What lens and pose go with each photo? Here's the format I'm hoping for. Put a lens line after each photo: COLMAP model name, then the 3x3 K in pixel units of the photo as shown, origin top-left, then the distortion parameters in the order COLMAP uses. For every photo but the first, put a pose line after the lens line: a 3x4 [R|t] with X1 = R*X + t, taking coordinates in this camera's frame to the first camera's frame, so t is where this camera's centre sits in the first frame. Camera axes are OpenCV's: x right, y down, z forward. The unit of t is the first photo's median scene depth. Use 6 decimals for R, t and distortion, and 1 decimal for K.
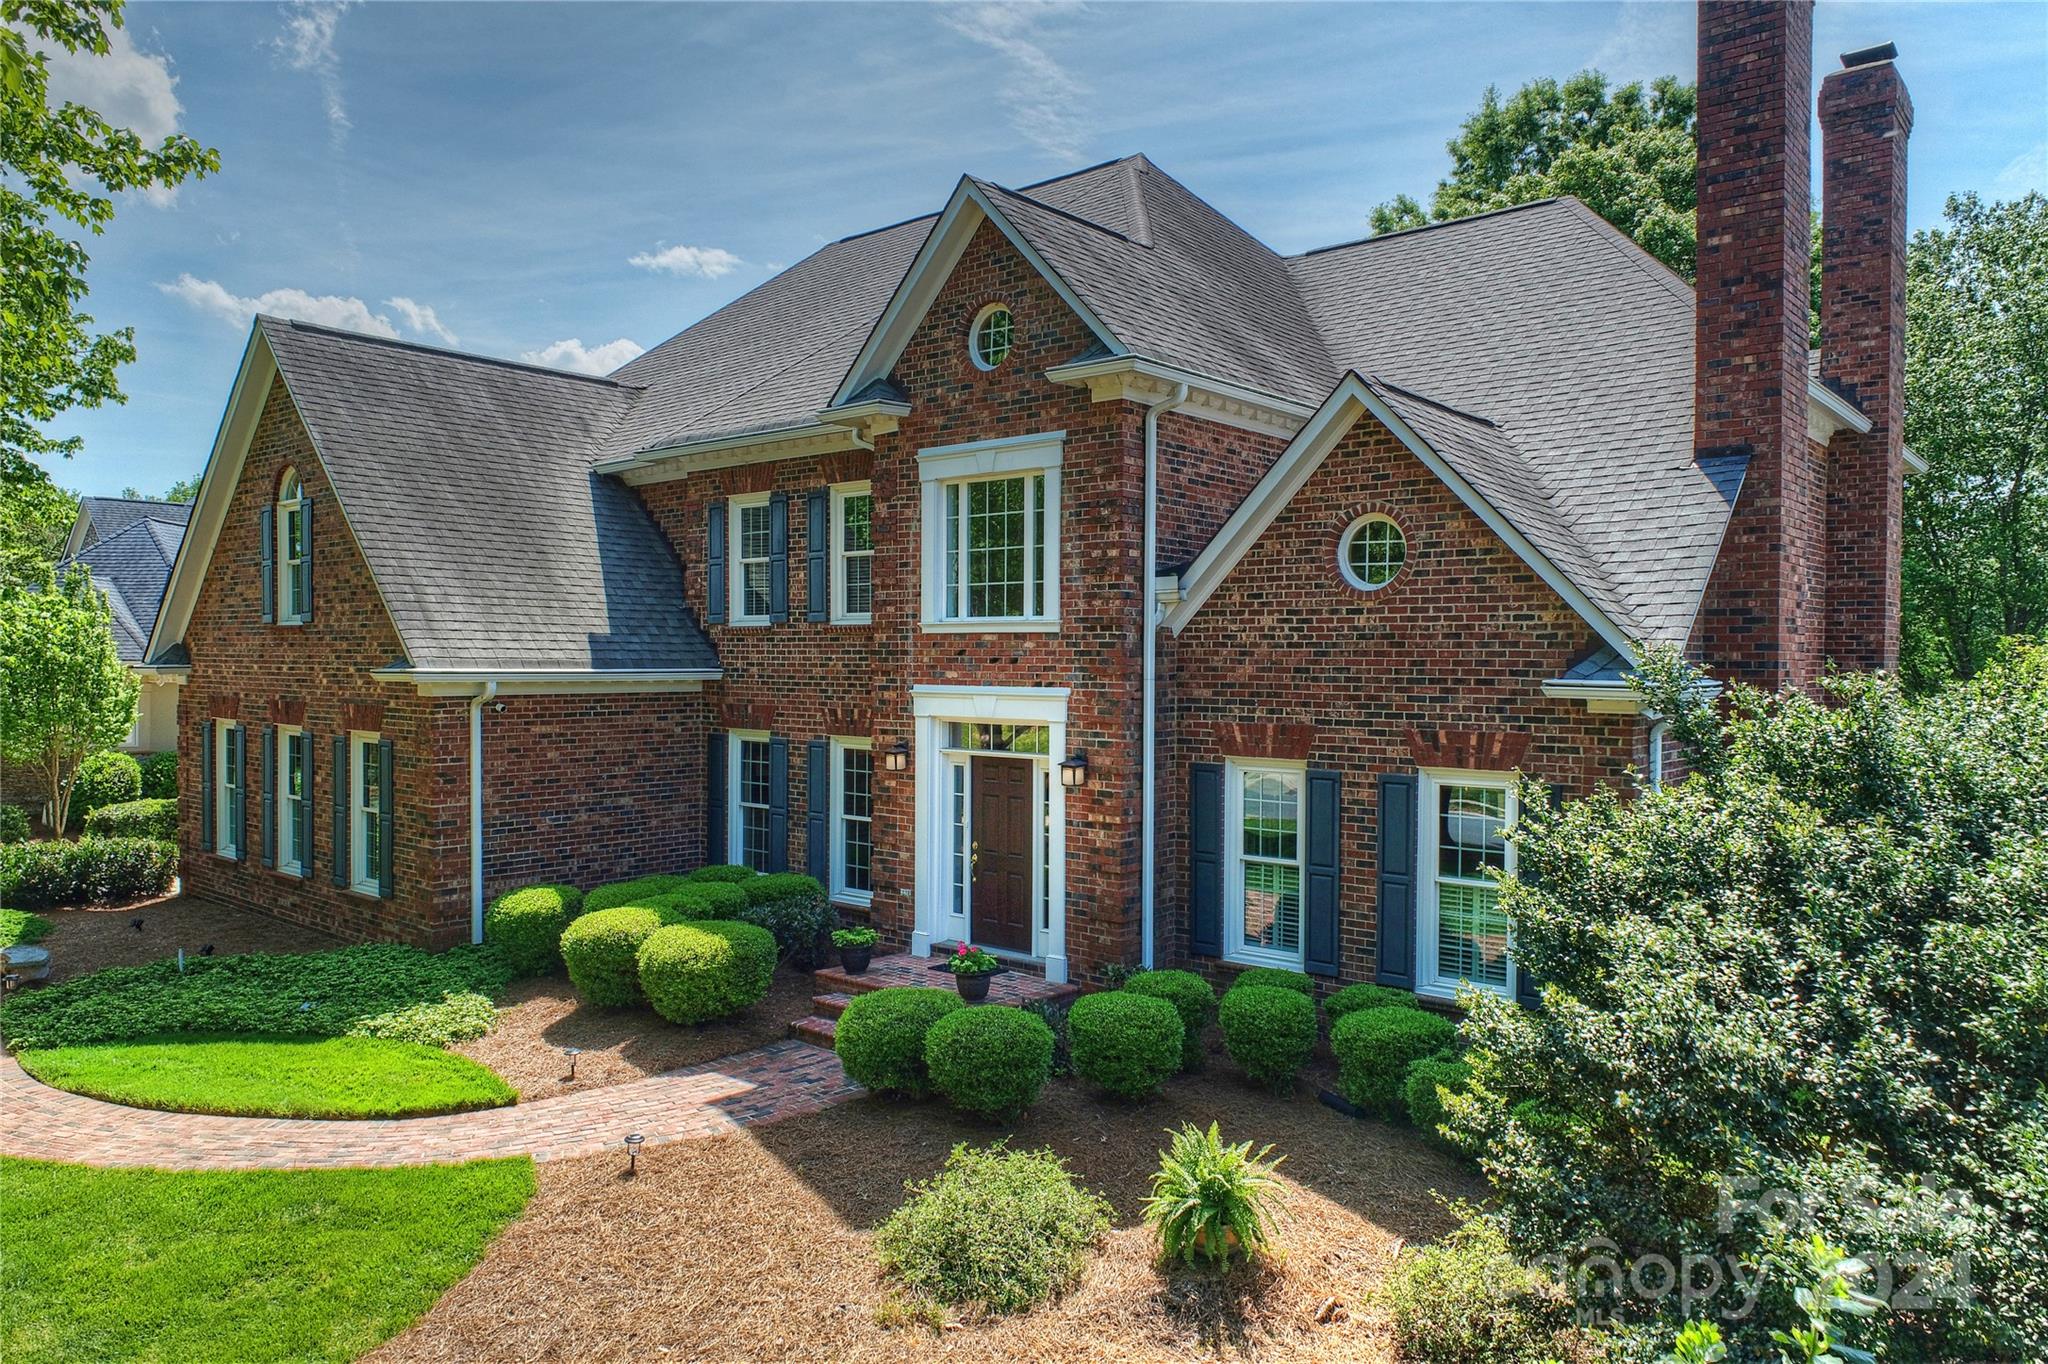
lens RADIAL K [[1375.1, 0, 1024.0], [0, 1375.1, 682.0], [0, 0, 1]] dist [-0.002318, -0.001266]
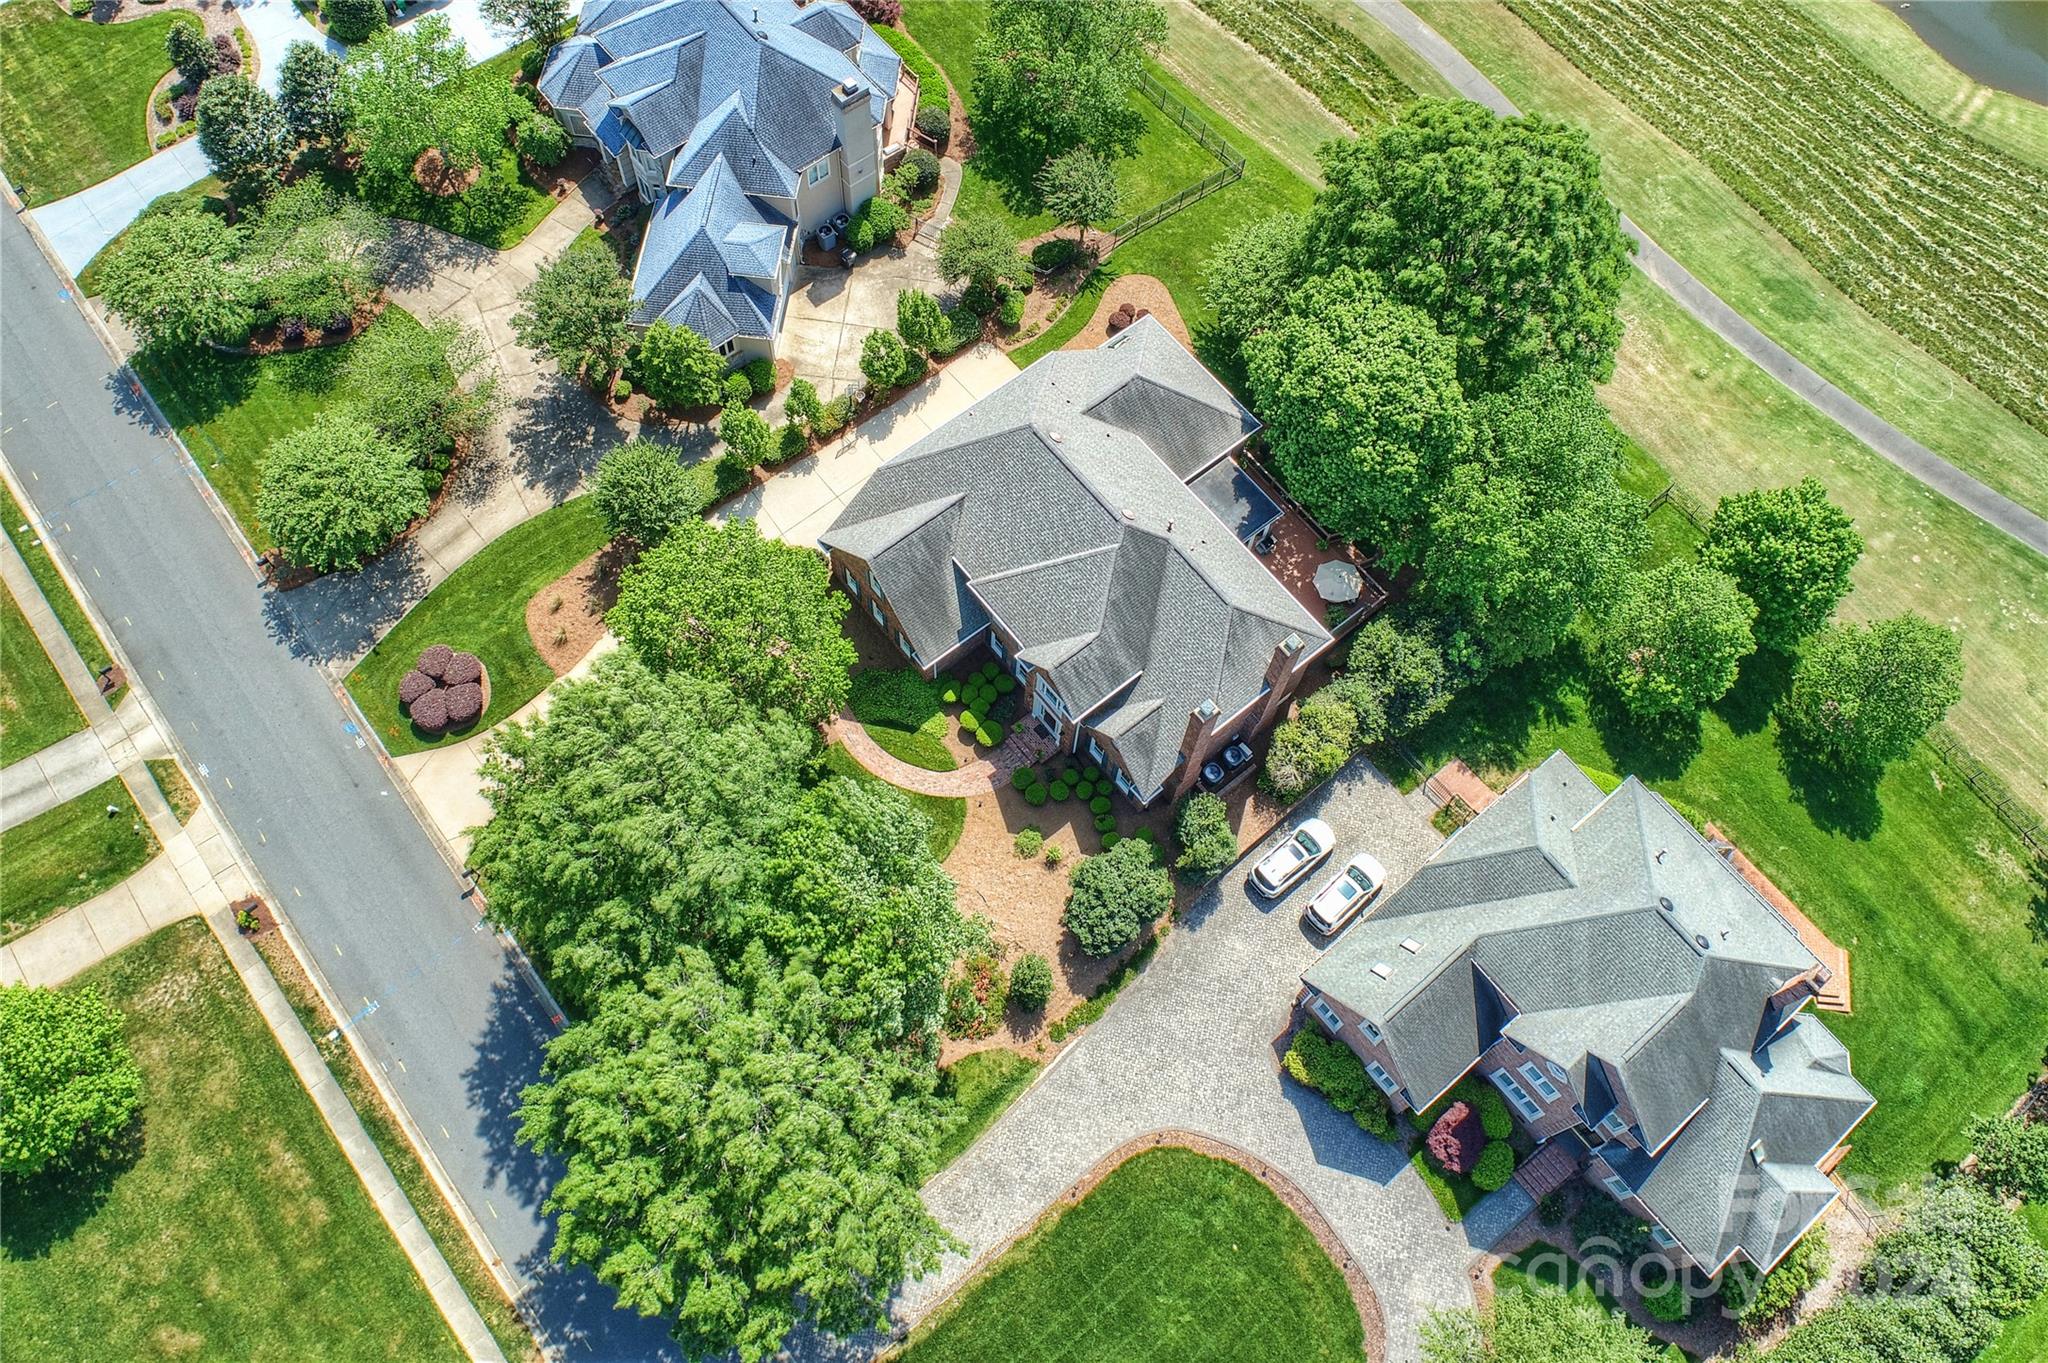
lens RADIAL K [[1631.3, 0, 1026.2], [0, 1631.3, 568.2], [0, 0, 1]] dist [-0.005388, 0.002348]
pose [[0.982992, 0.174485, -0.057285, 0.128229], [-0.031858, 0.469213, 0.882510, -4.884060], [0.180864, -0.865675, 0.466792, -1.131825]]
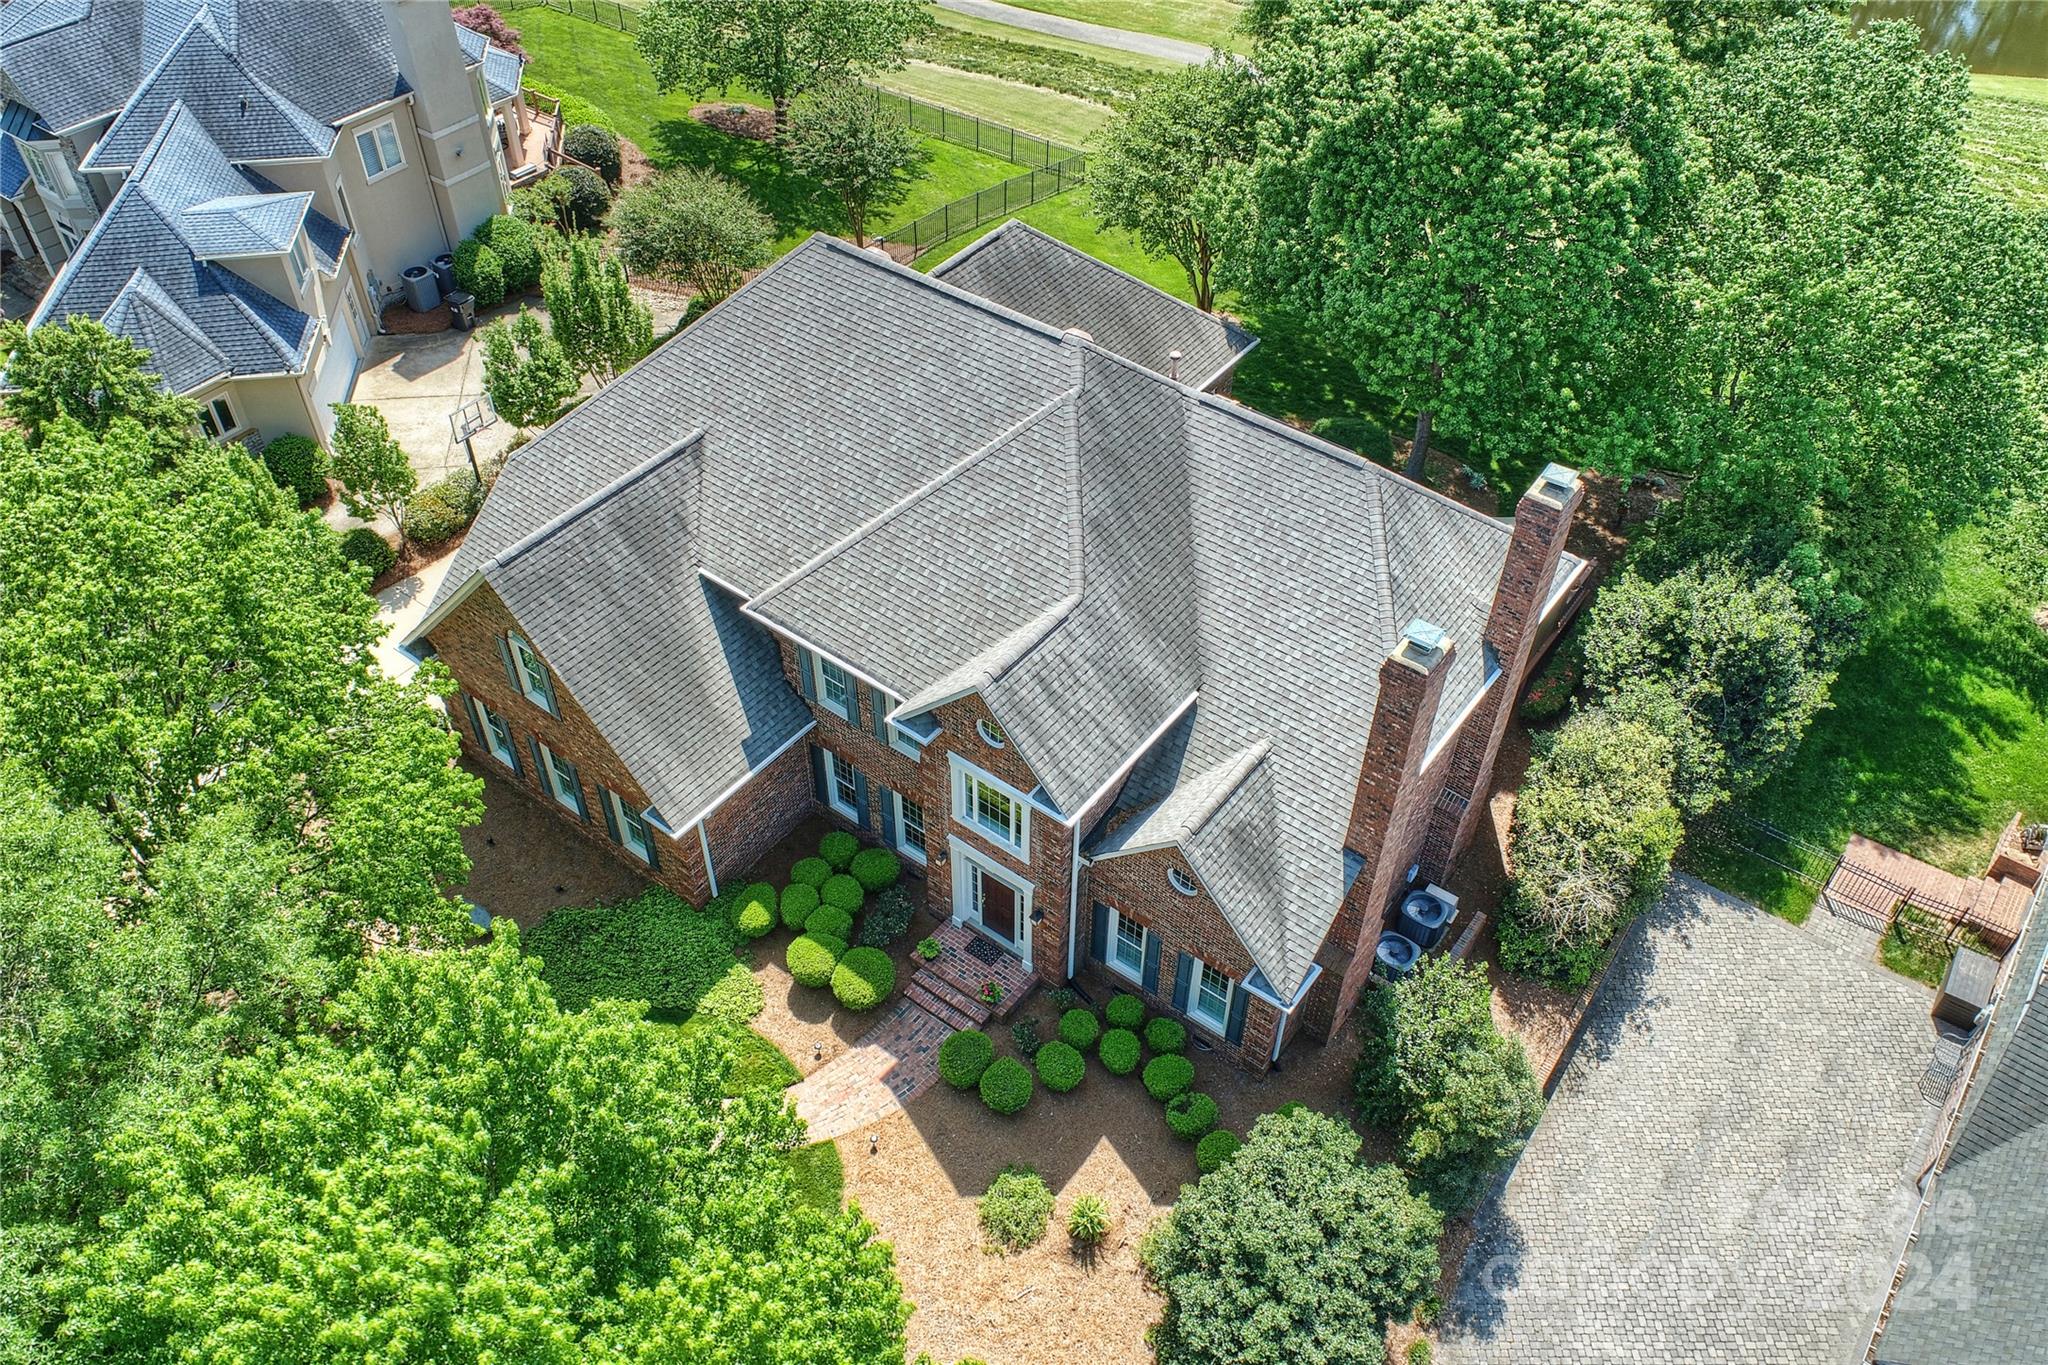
lens RADIAL K [[1561.6, 0, 1024.0], [0, 1561.6, 682.5], [0, 0, 1]] dist [-0.005797, -0.002962]
pose [[0.998415, -0.040141, 0.039460, -0.054203], [0.001864, 0.724230, 0.689556, -1.605216], [-0.056257, -0.688389, 0.723157, -0.388292]]
